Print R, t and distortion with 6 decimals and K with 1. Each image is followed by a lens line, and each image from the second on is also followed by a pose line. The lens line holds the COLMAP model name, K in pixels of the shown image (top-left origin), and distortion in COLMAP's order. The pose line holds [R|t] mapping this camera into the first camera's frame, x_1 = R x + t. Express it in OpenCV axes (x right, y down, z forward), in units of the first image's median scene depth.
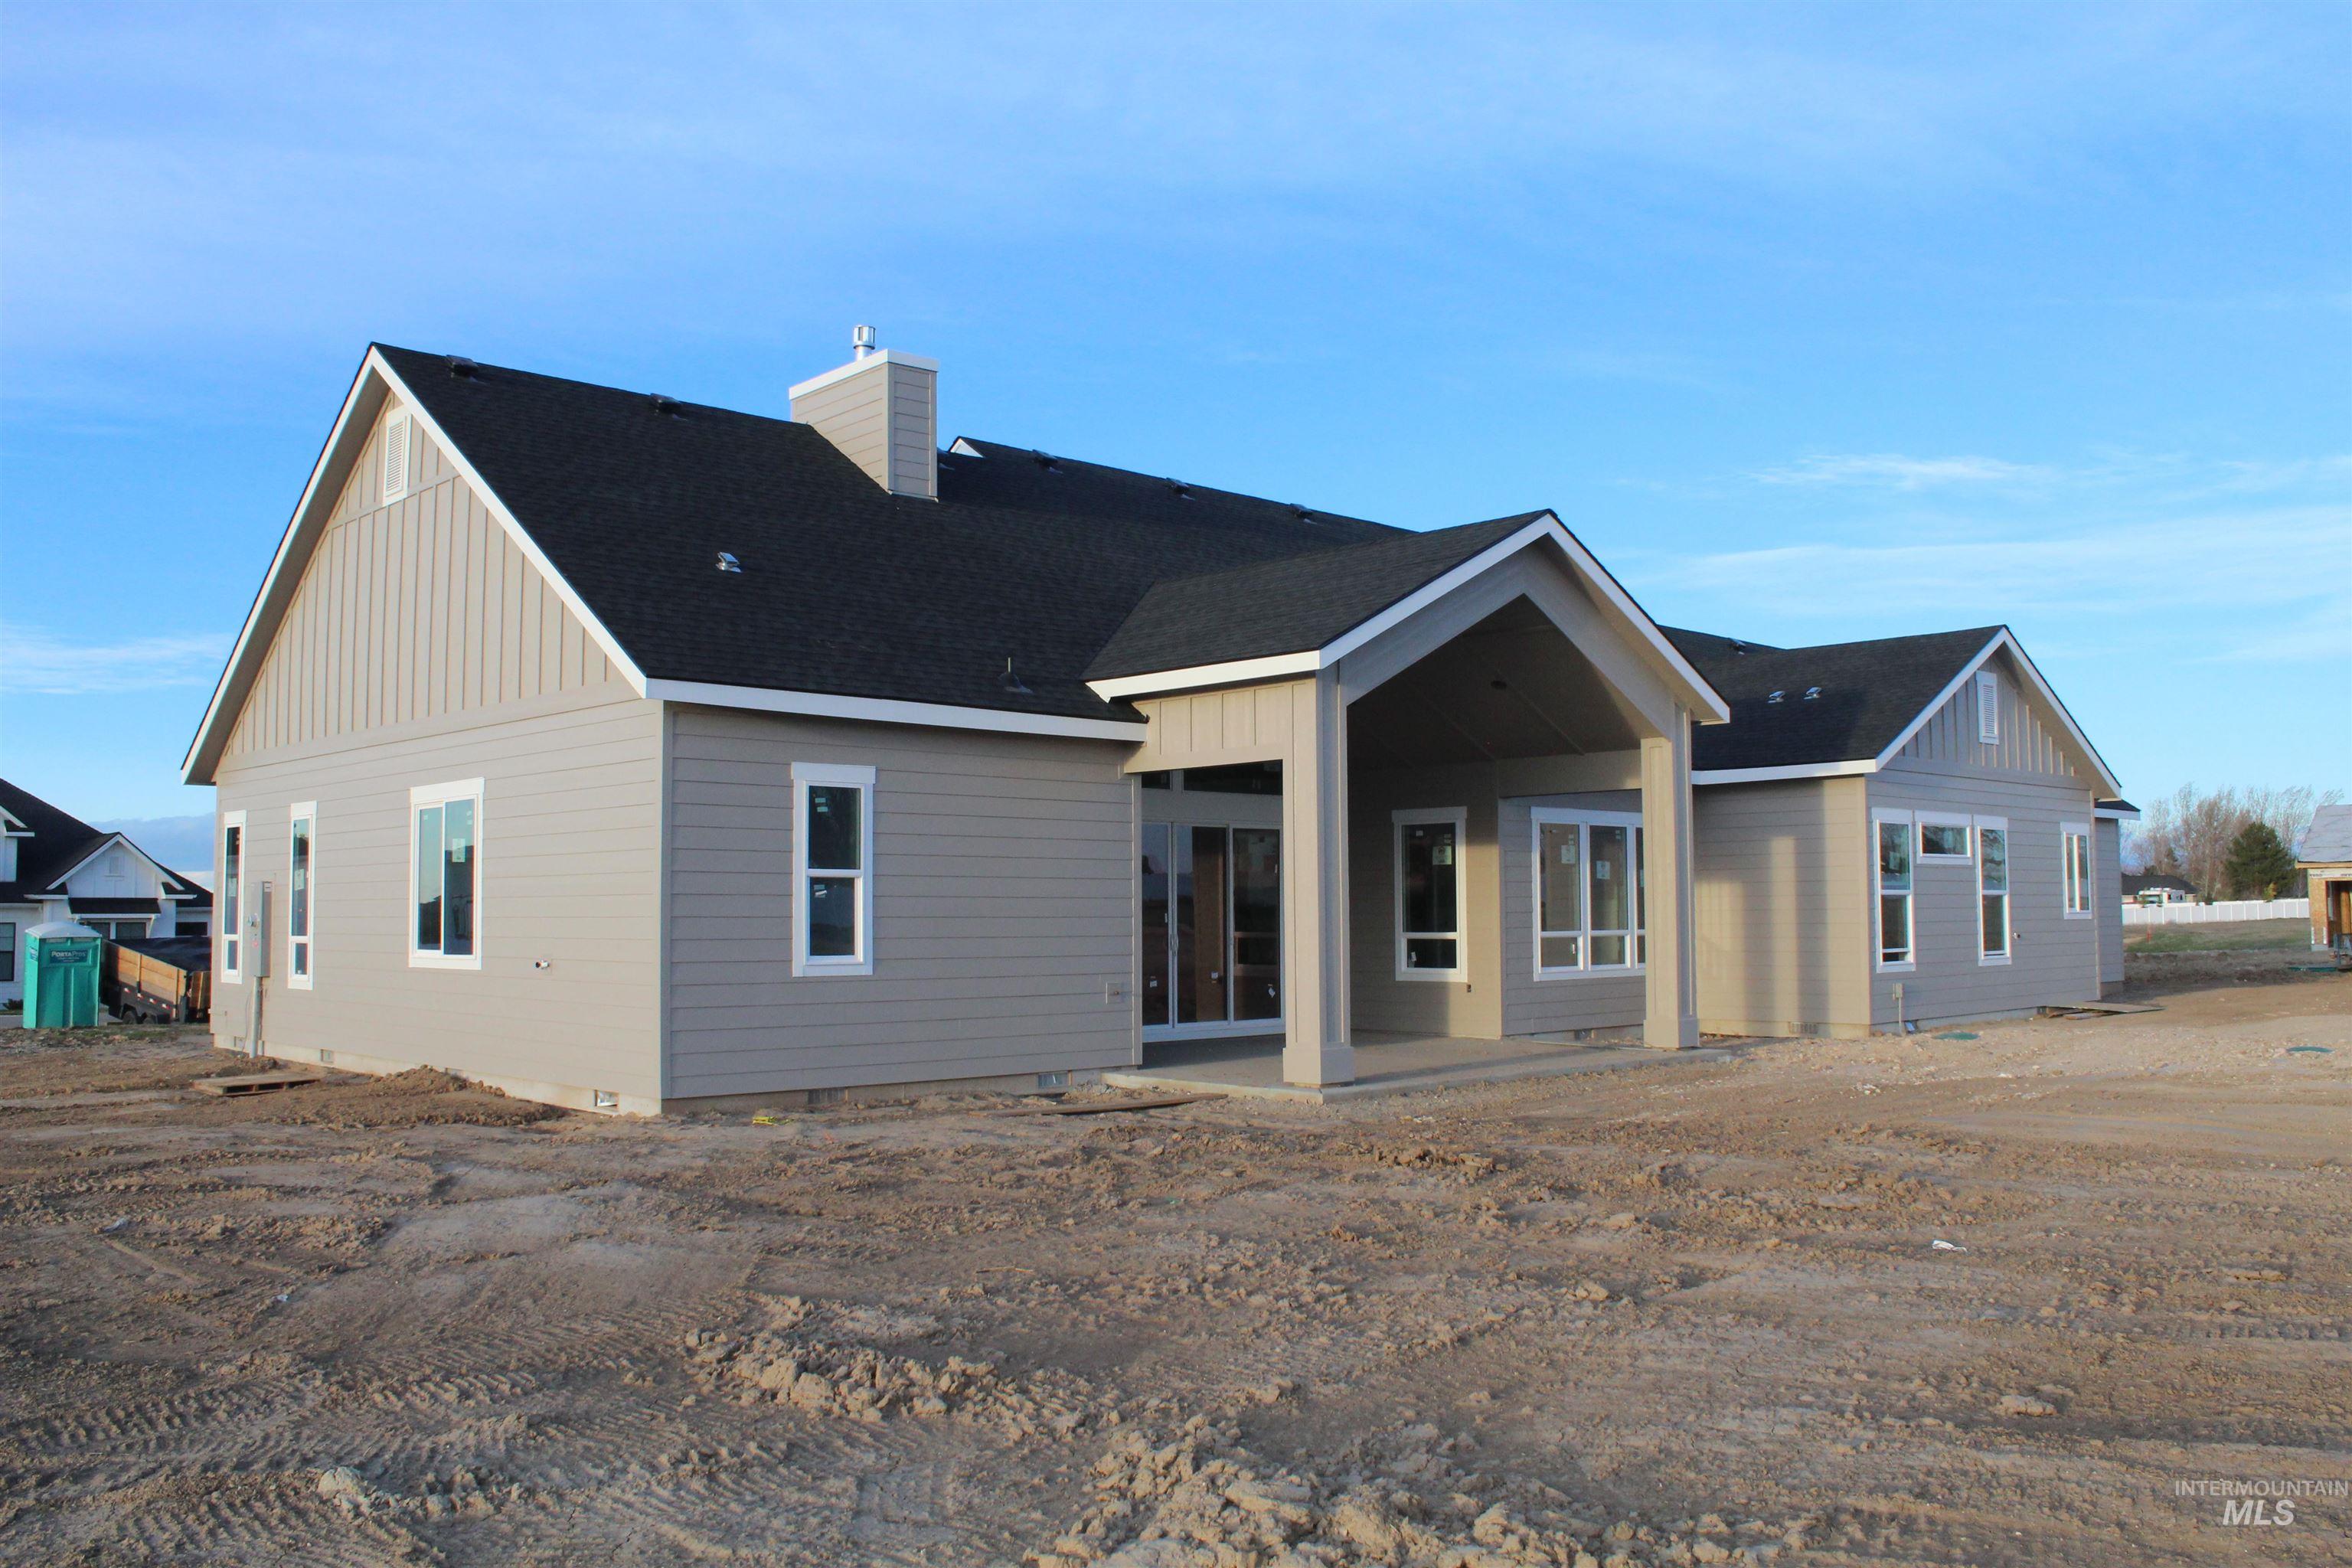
lens RADIAL K [[1911.2, 0, 1177.2], [0, 1911.2, 739.2], [0, 0, 1]] dist [-0.092614, -0.000310]
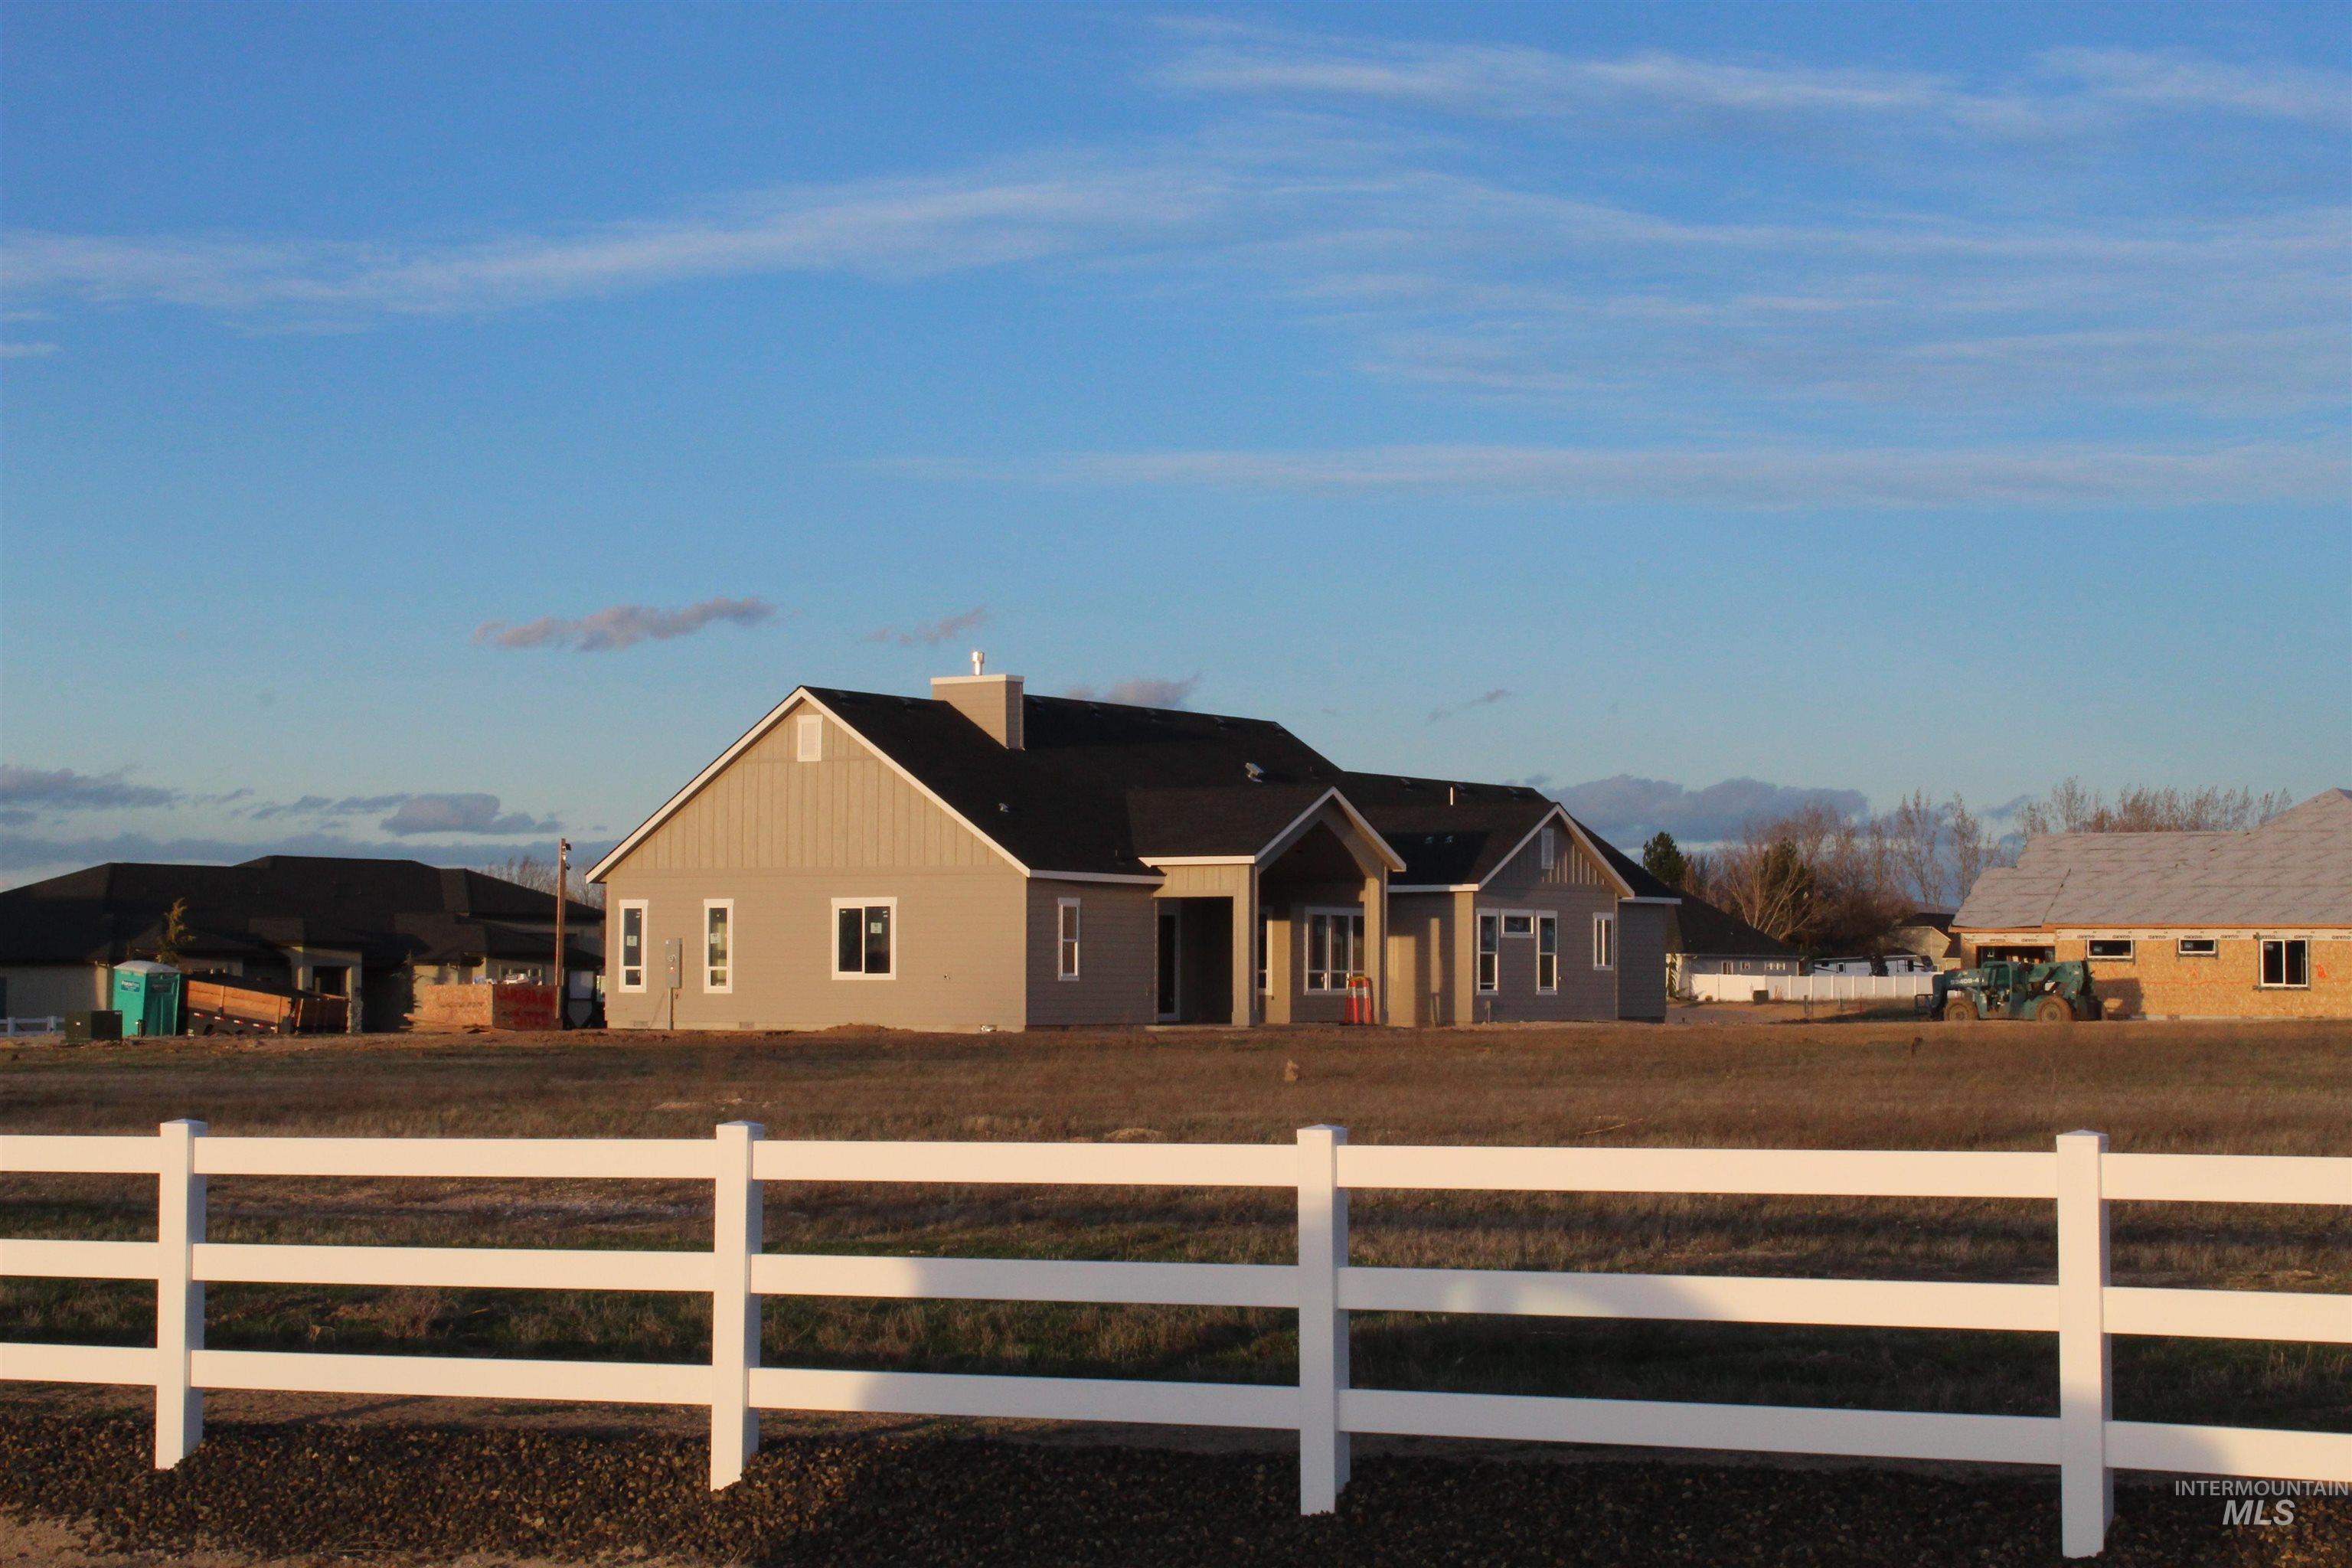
lens RADIAL K [[5064.9, 0, 1176.0], [0, 5064.9, 784.0], [0, 0, 1]] dist [0.014442, 0.026908]
pose [[0.969099, 0.018759, 0.245959, -1.212848], [-0.032419, 0.998141, 0.051606, -0.350309], [-0.244534, -0.057986, 0.967905, -3.953283]]
